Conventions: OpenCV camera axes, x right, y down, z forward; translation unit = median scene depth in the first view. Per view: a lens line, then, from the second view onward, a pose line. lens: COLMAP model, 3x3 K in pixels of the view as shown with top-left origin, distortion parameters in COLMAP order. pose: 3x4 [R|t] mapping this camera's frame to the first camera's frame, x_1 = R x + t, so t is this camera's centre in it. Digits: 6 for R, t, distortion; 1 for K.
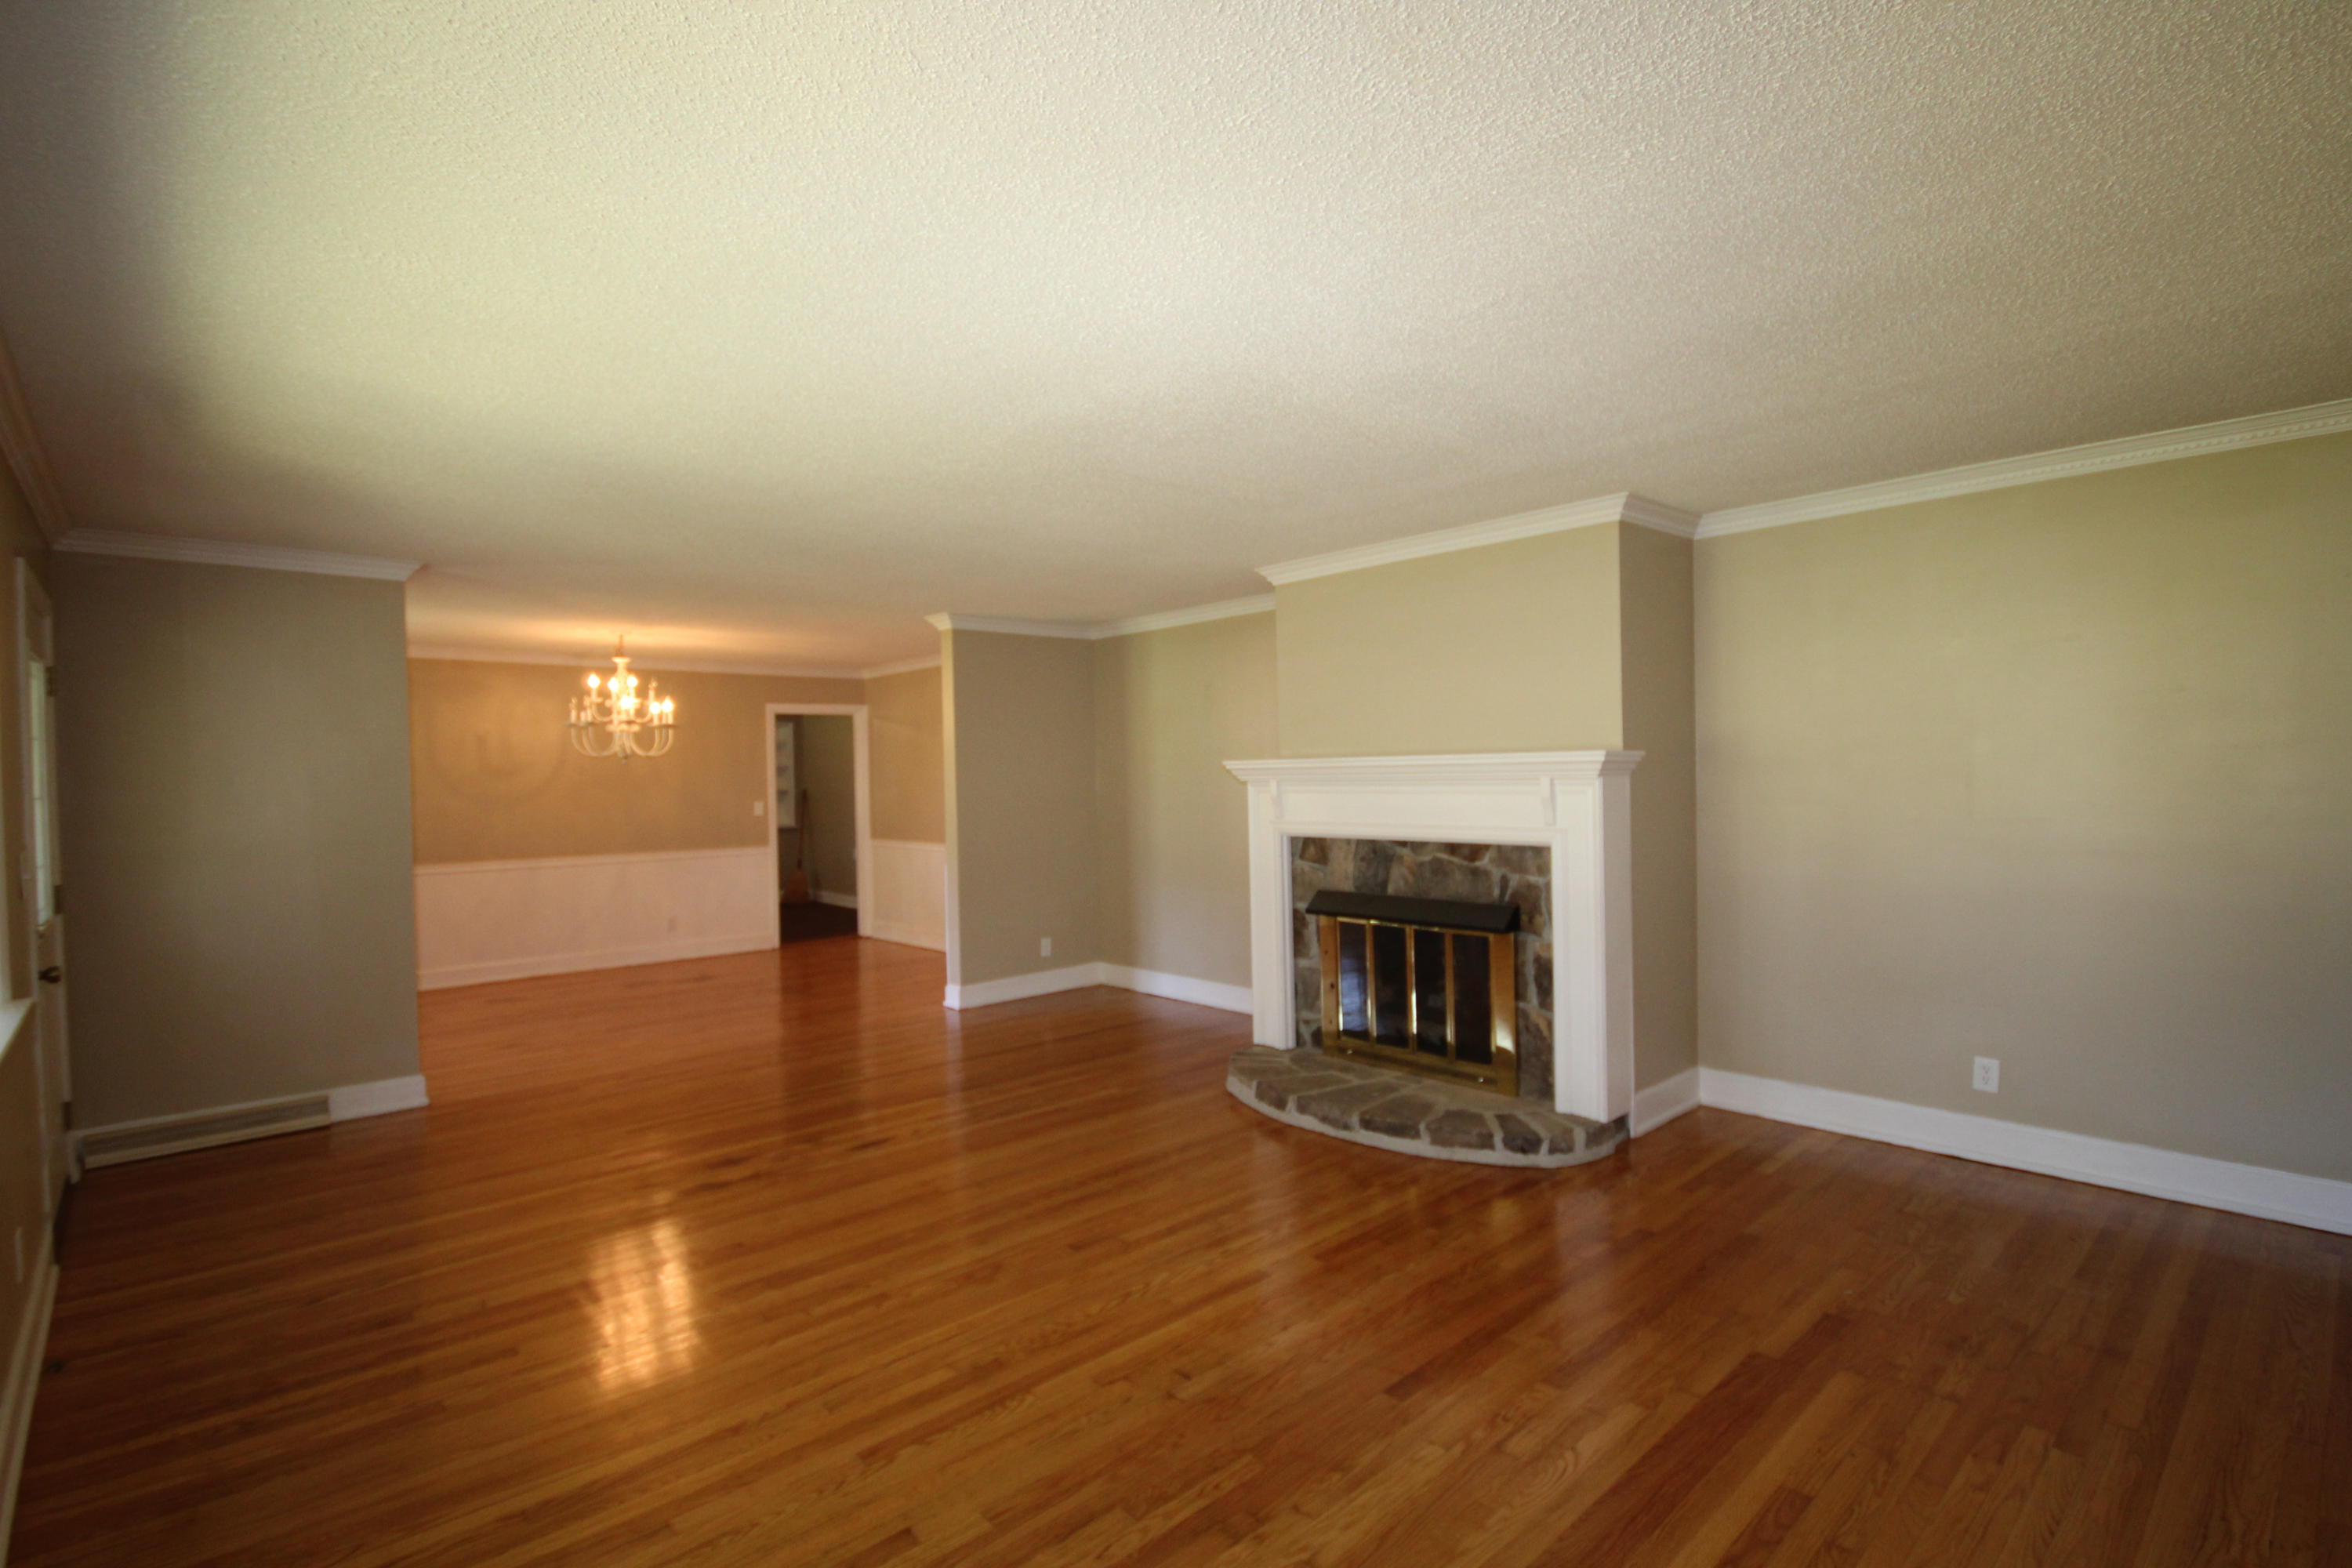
lens RADIAL K [[1120.5, 0, 1176.0], [0, 1120.5, 784.0], [0, 0, 1]] dist [-0.000341, -0.001129]
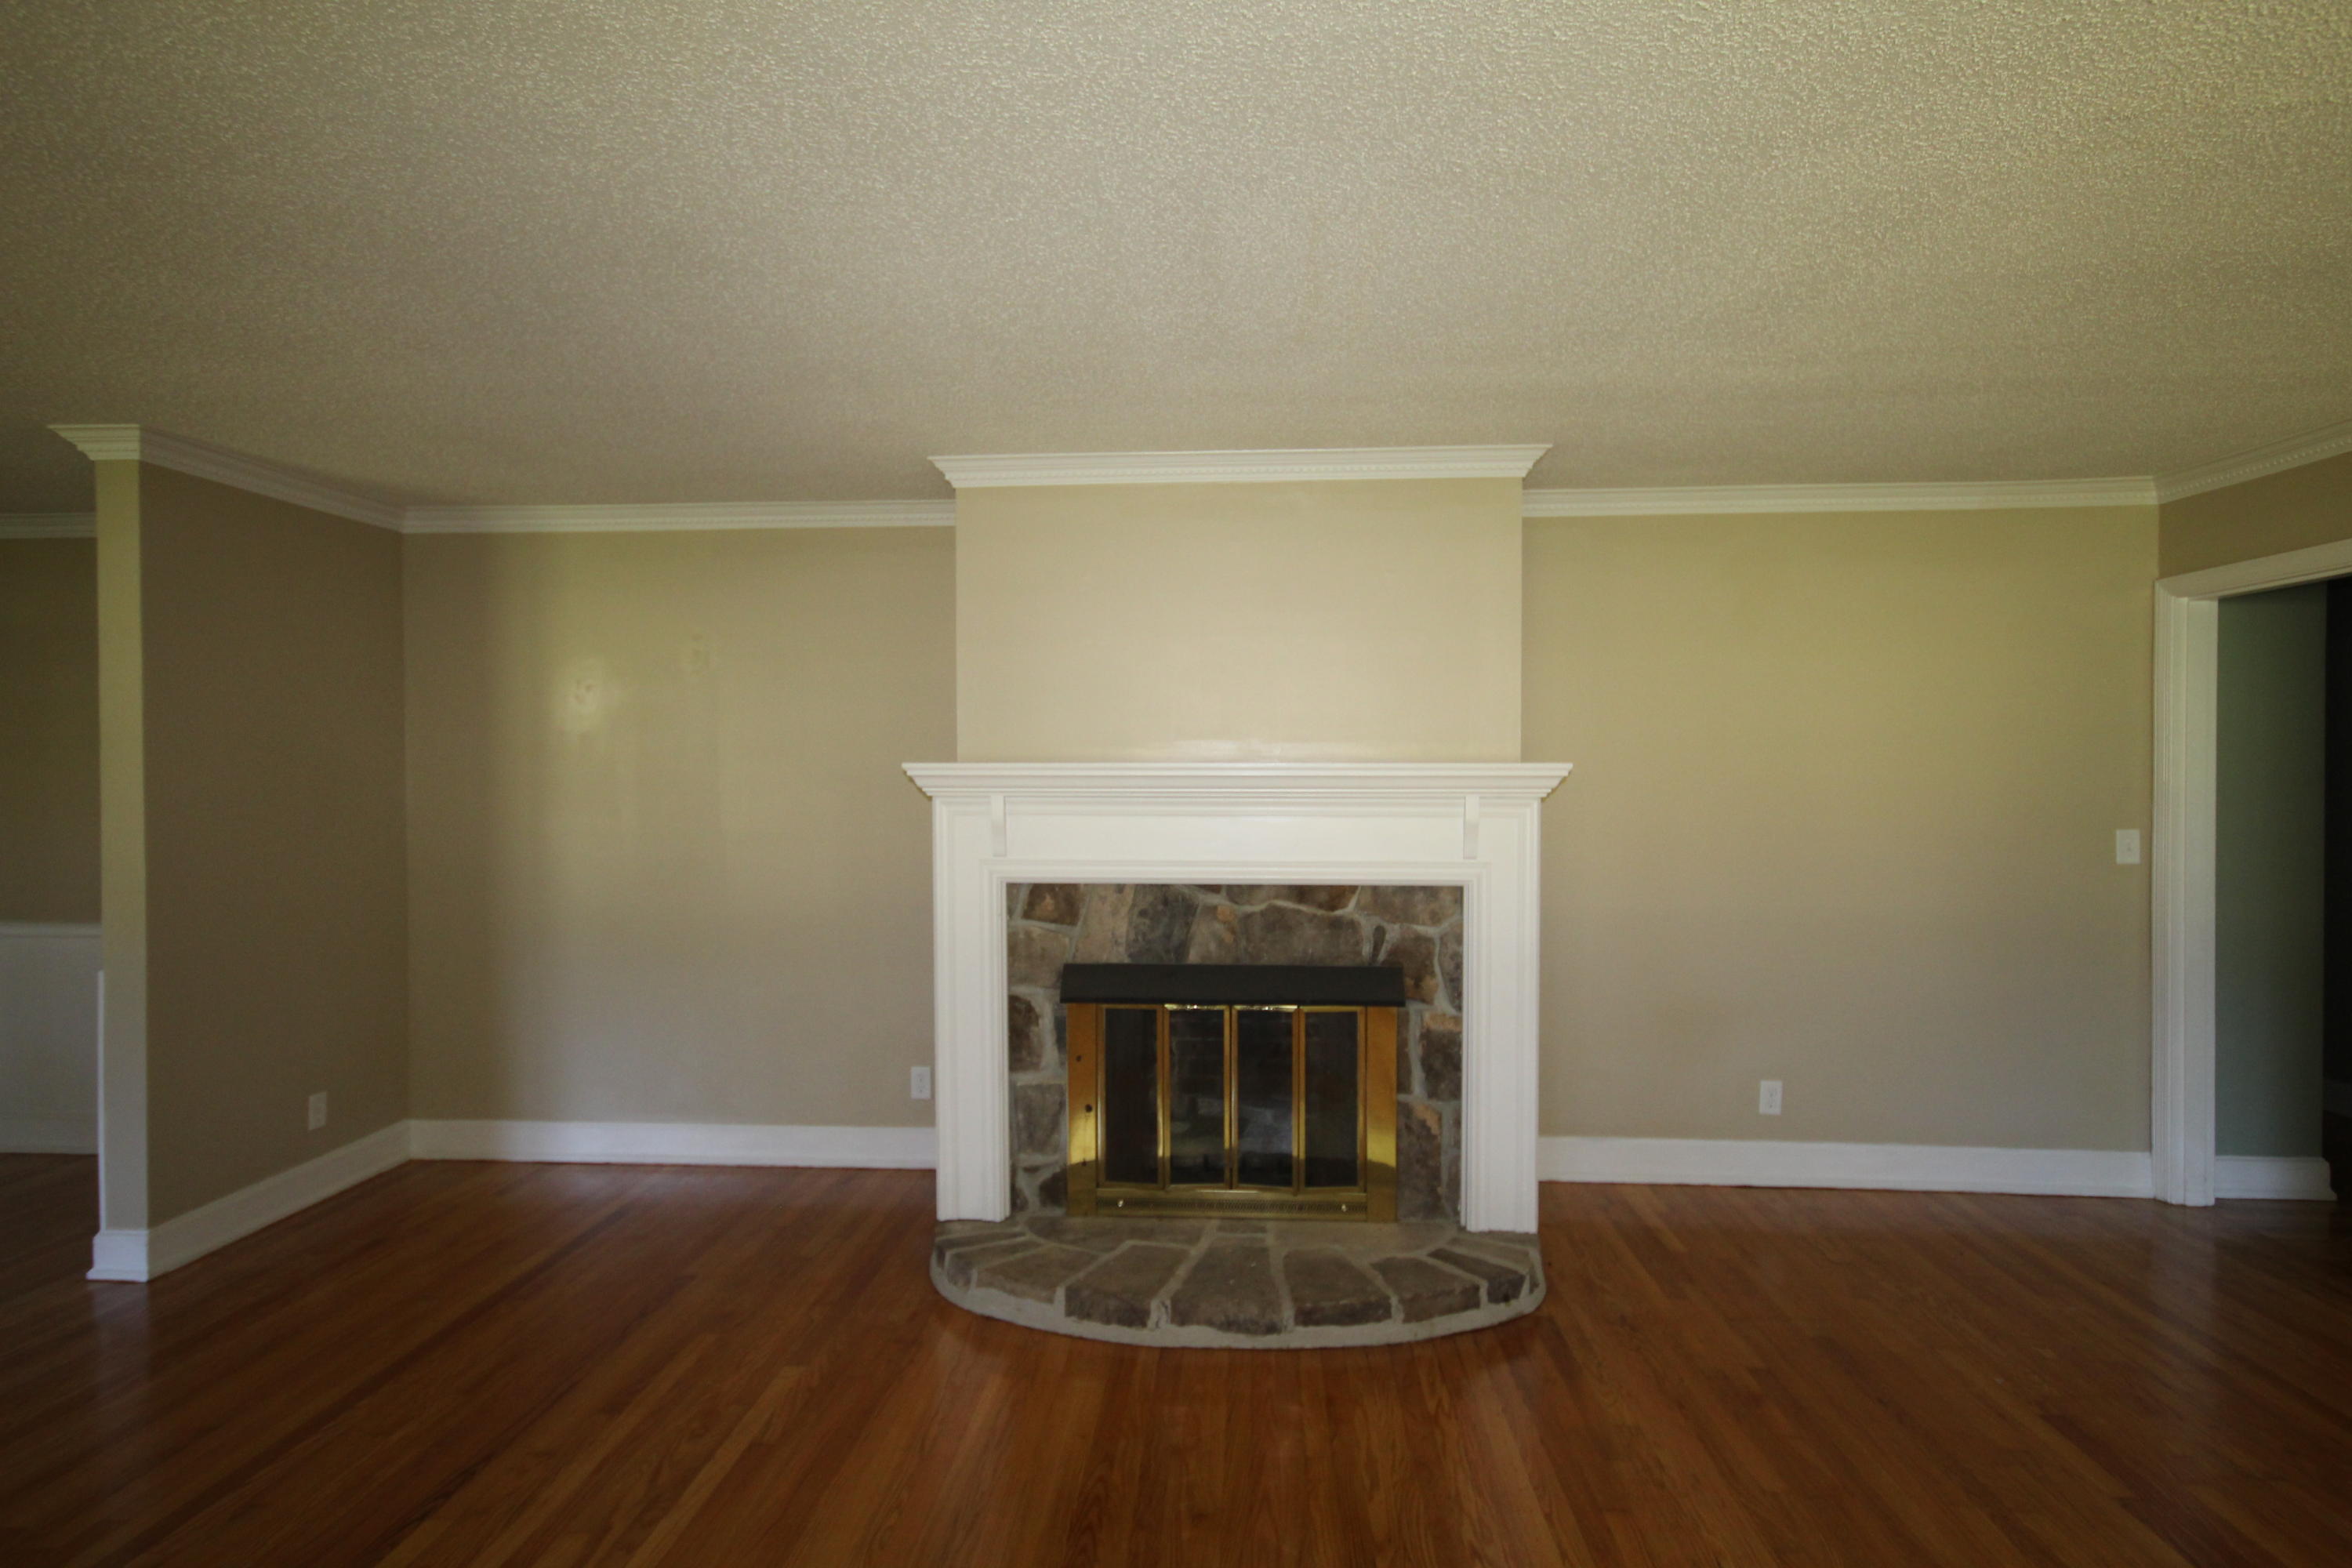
lens RADIAL K [[1265.5, 0, 1176.0], [0, 1265.5, 784.0], [0, 0, 1]] dist [0.010223, 0.000003]
pose [[0.718589, 0.012201, 0.695328, -0.371423], [-0.007446, 0.999924, -0.009850, -0.003858], [-0.695395, 0.001901, 0.718625, 0.462932]]
